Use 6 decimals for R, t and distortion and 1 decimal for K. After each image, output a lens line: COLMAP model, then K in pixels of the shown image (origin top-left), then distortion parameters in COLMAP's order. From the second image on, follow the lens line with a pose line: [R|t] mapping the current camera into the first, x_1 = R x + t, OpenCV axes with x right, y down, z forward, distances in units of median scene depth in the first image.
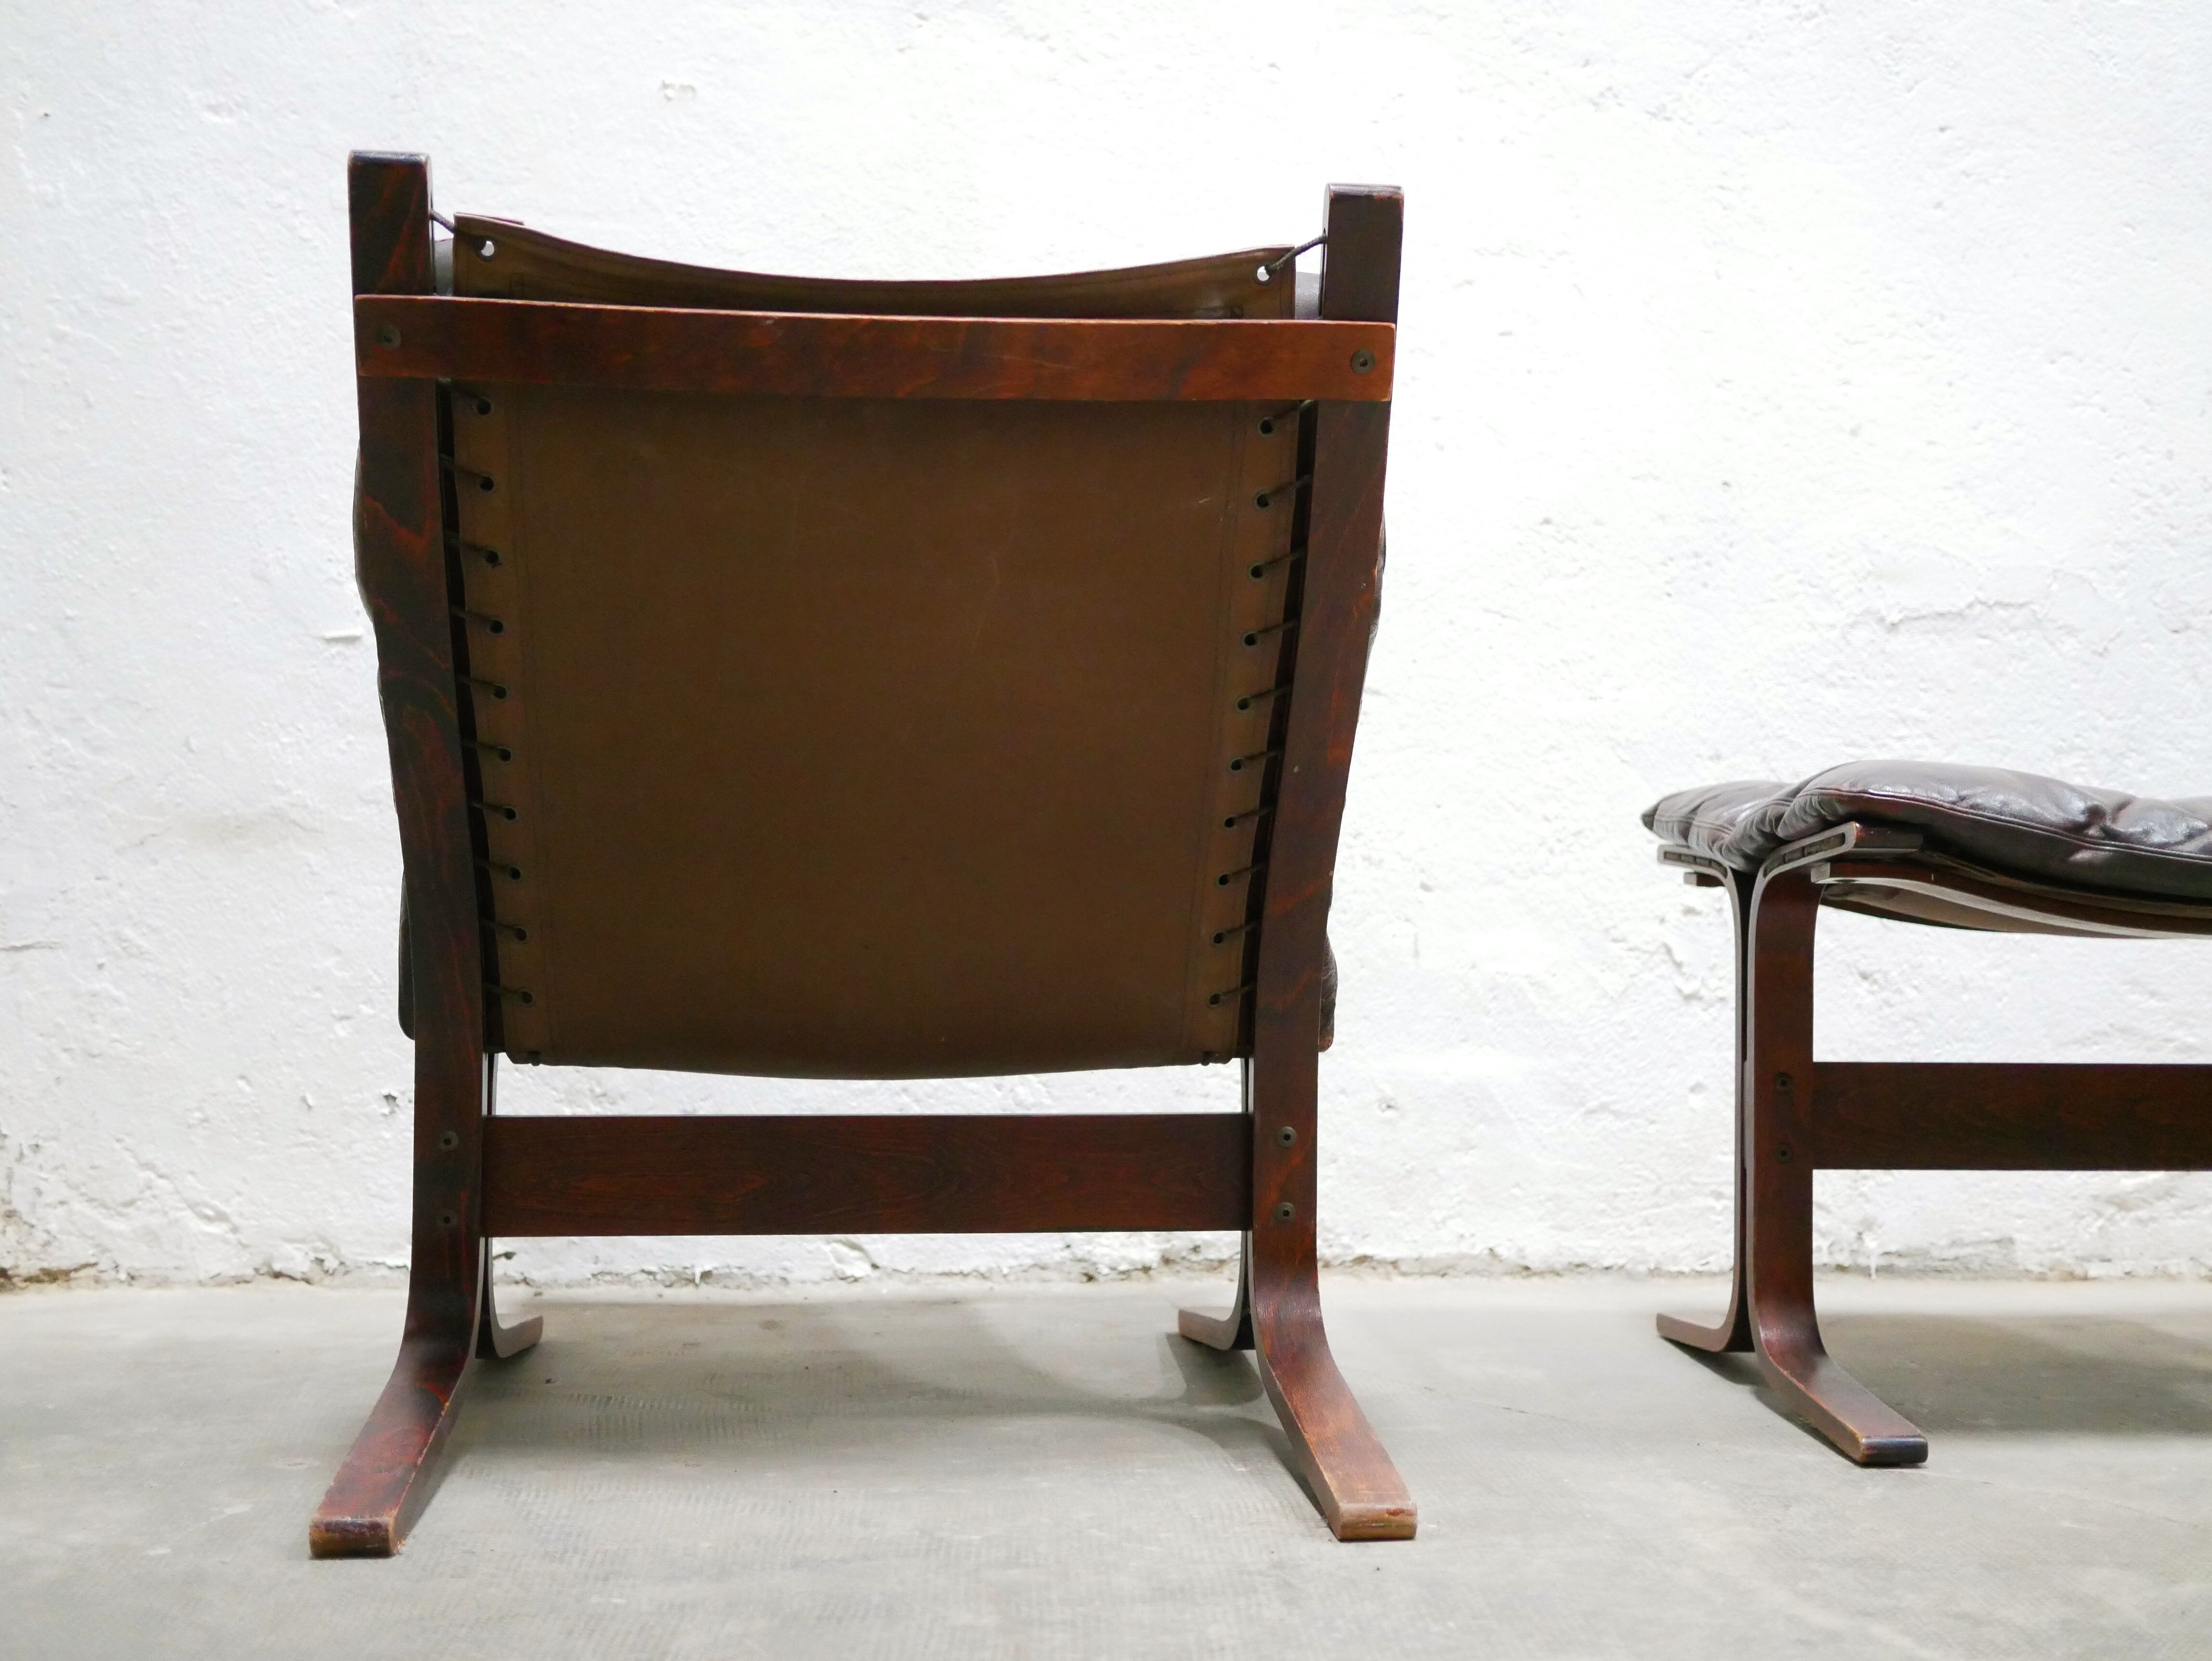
lens RADIAL K [[2476.7, 0, 1105.7], [0, 2476.7, 821.2], [0, 0, 1]] dist [-0.020179, 0.016461]
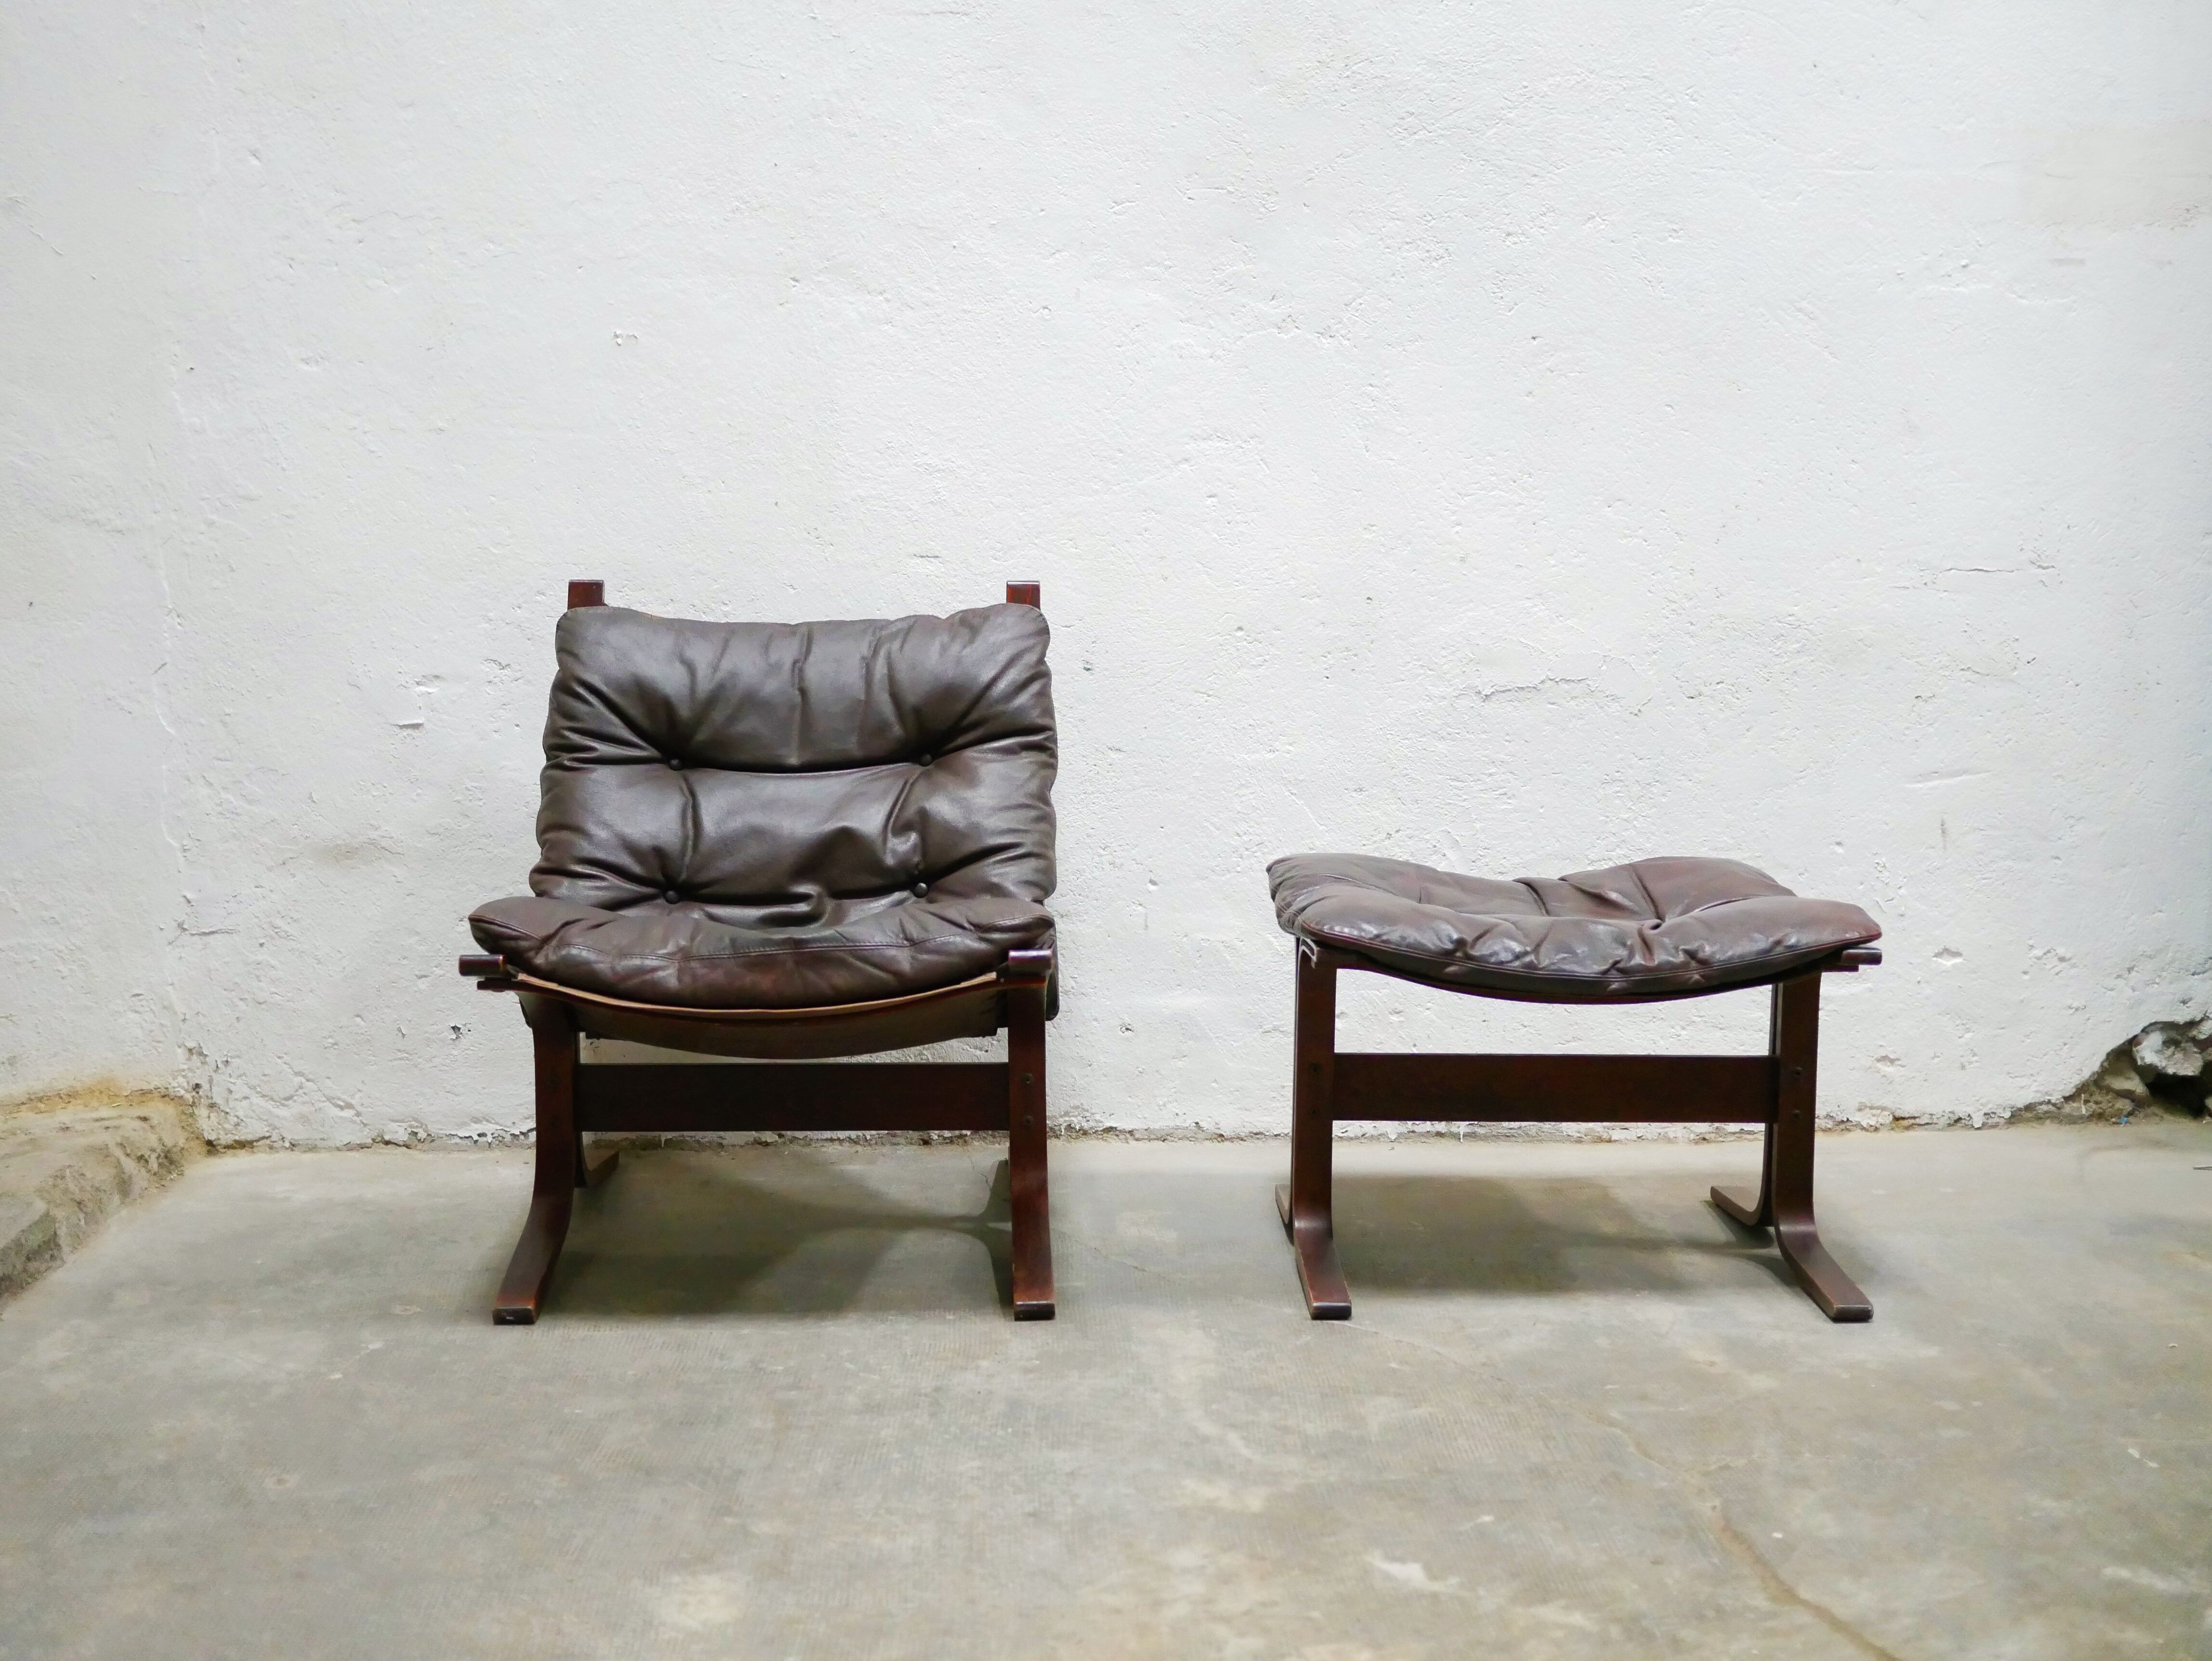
lens RADIAL K [[2462.0, 0, 1106.0], [0, 2462.0, 830.5], [0, 0, 1]] dist [-0.032642, 0.049395]
pose [[0.999576, 0.002437, -0.029012, 0.143828], [0.002110, 0.987810, 0.155652, -0.229929], [0.029038, -0.155647, 0.987386, -0.430296]]
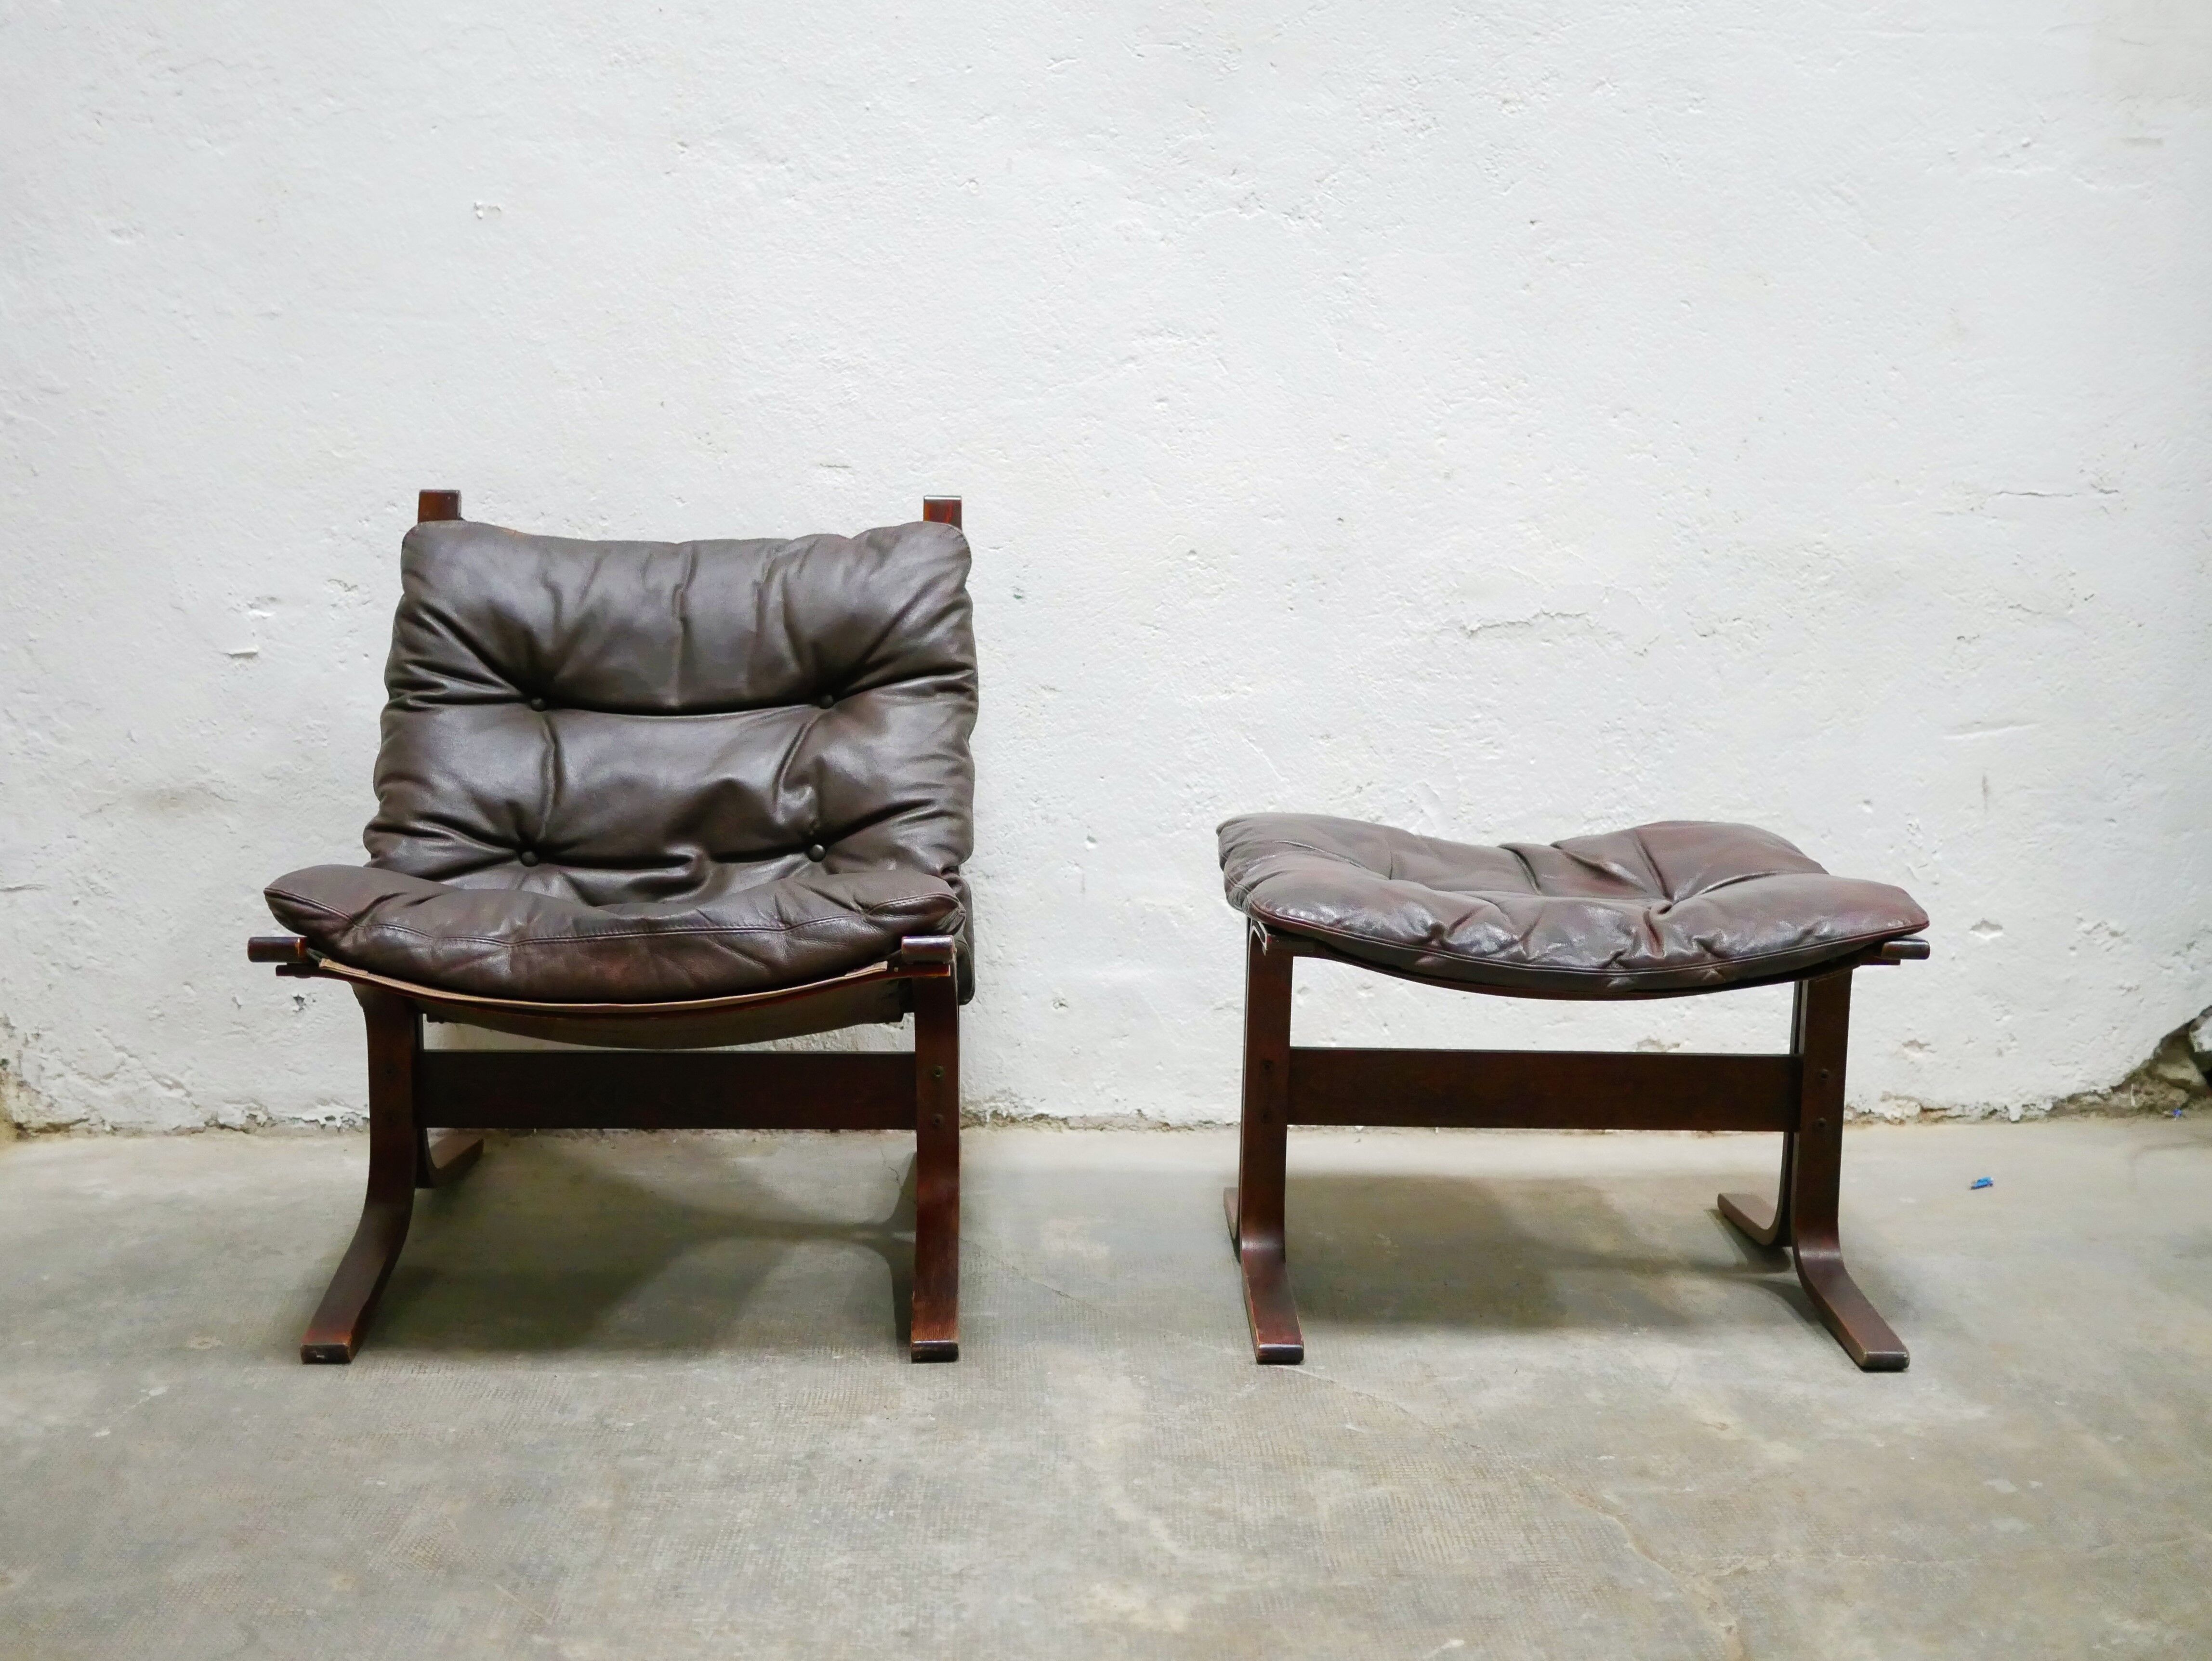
lens RADIAL K [[2468.1, 0, 1109.6], [0, 2468.1, 830.0], [0, 0, 1]] dist [-0.032373, 0.043588]
pose [[0.999687, 0.012687, -0.021559, 0.166610], [-0.008323, 0.981439, 0.191596, -0.224640], [0.023590, -0.191356, 0.981237, -0.259113]]
